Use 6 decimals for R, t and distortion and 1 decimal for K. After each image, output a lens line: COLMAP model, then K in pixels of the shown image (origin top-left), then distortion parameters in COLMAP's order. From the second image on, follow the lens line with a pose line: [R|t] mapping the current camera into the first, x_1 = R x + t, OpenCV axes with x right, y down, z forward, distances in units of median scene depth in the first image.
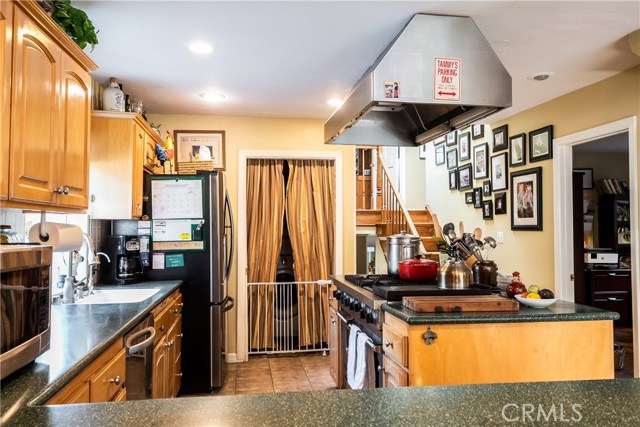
lens RADIAL K [[503.8, 0, 320.7], [0, 503.8, 213.0], [0, 0, 1]] dist [0.011291, 0.002125]
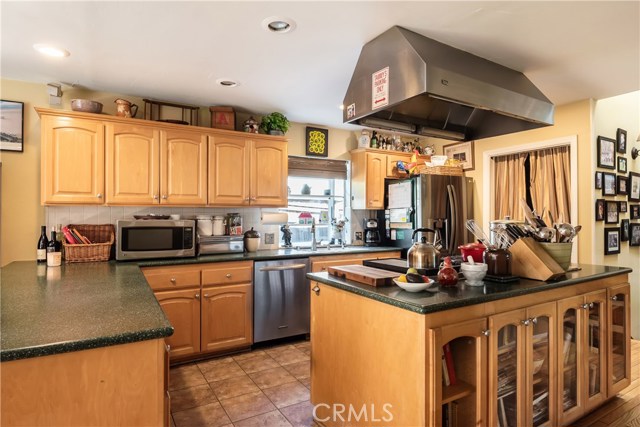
lens RADIAL K [[361.6, 0, 320.6], [0, 361.6, 214.0], [0, 0, 1]] dist [-0.000583, -0.000105]
pose [[0.384418, -0.005530, -0.923142, 0.648358], [0.031381, 0.999482, 0.007081, 0.014015], [0.922625, -0.031691, 0.384393, 0.349776]]
